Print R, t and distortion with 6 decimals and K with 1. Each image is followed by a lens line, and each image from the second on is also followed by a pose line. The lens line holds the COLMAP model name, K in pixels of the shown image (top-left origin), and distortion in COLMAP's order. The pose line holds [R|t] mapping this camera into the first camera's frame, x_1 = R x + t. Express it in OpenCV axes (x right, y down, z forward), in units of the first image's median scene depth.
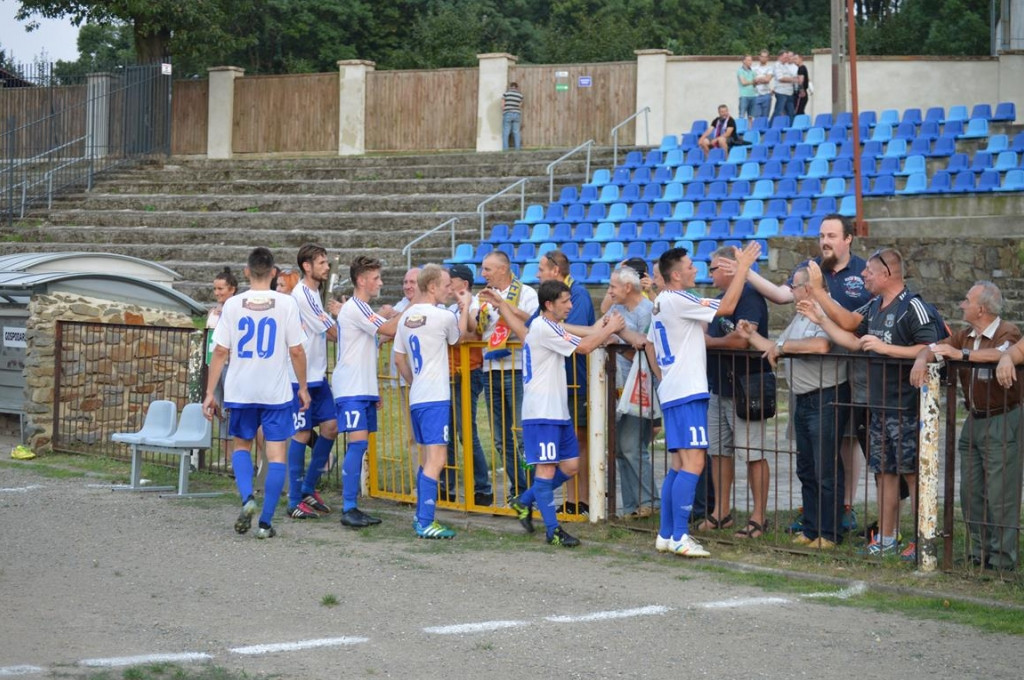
lens RADIAL K [[3187.1, 0, 512.0], [0, 3187.1, 340.0], [0, 0, 1]] dist [0.345884, 1.930962]
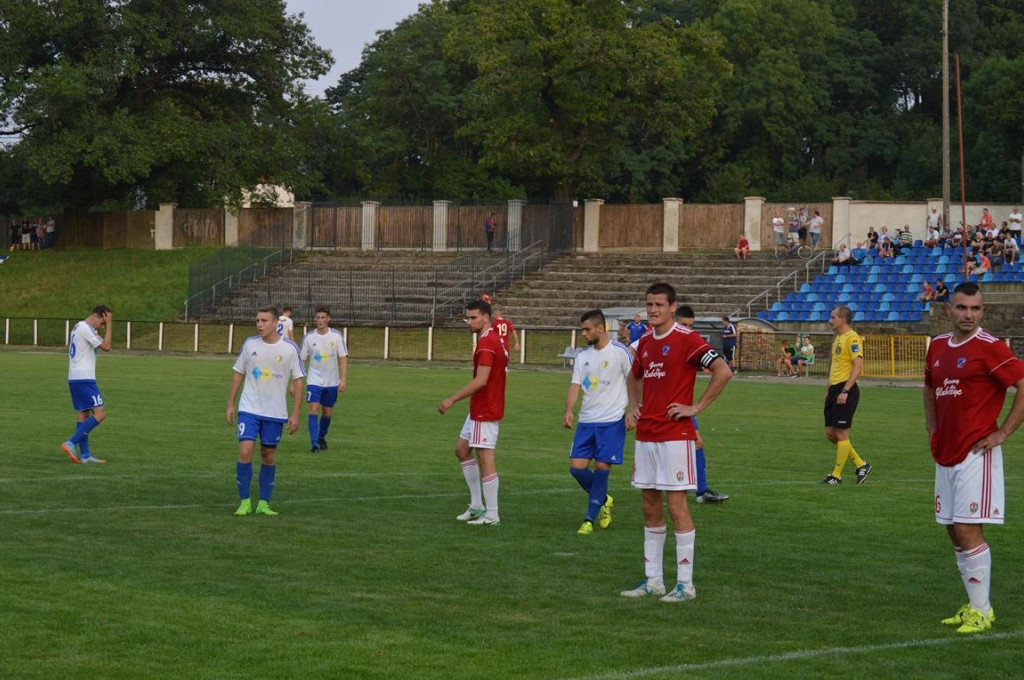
lens RADIAL K [[3187.1, 0, 512.0], [0, 3187.1, 340.0], [0, 0, 1]] dist [0.345884, 1.930962]
pose [[0.999943, 0.005406, -0.009237, -0.133689], [-0.005499, 0.999934, -0.010048, 0.014144], [0.009182, 0.010098, 0.999907, -0.901333]]
